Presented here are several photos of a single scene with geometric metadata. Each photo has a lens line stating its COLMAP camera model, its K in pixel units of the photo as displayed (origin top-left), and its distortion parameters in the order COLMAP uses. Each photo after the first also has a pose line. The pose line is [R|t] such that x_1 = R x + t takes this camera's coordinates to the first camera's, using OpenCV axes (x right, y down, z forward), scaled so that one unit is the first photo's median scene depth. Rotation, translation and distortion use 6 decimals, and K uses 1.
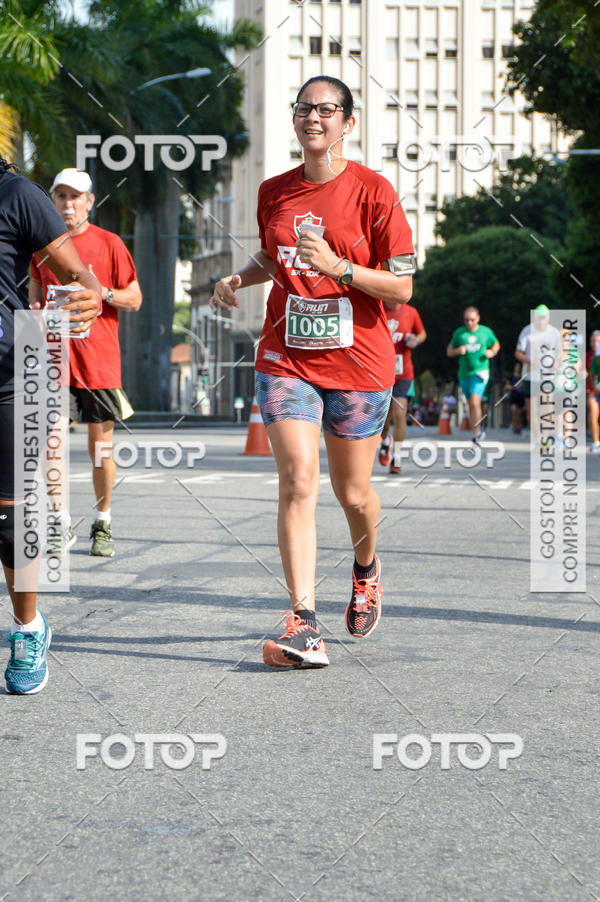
lens RADIAL K [[6343.5, 0, 309.6], [0, 6343.5, 463.1], [0, 0, 1]] dist [1.445671, 0.000000]
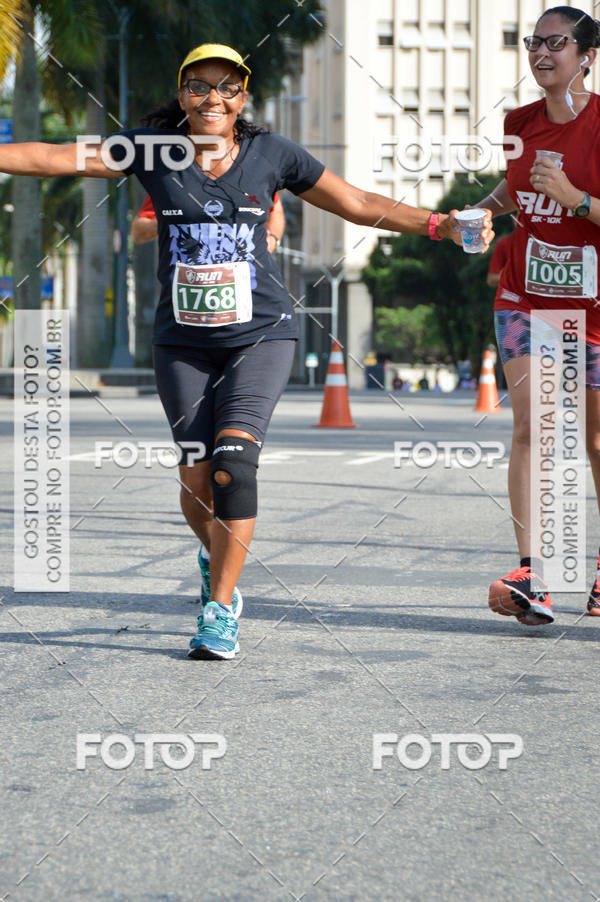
lens RADIAL K [[6343.5, 0, 315.6], [0, 6343.5, 429.6], [0, 0, 1]] dist [1.445671, 0.000000]
pose [[0.999736, 0.004044, -0.022623, 0.006793], [-0.004114, 0.999987, -0.003048, 0.001375], [0.022610, 0.003141, 0.999739, 0.222052]]
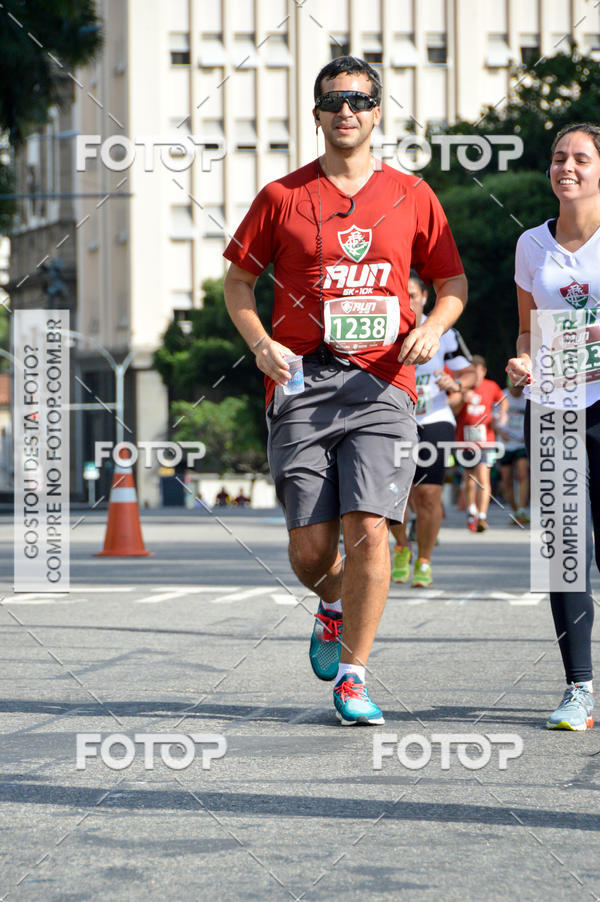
lens RADIAL K [[6343.5, 0, 292.1], [0, 6343.5, 429.1], [0, 0, 1]] dist [1.445671, 0.000000]
pose [[0.999878, -0.014504, 0.005883, 0.004329], [0.014557, 0.999852, -0.009140, -0.007538], [-0.005749, 0.009225, 0.999941, 0.392231]]
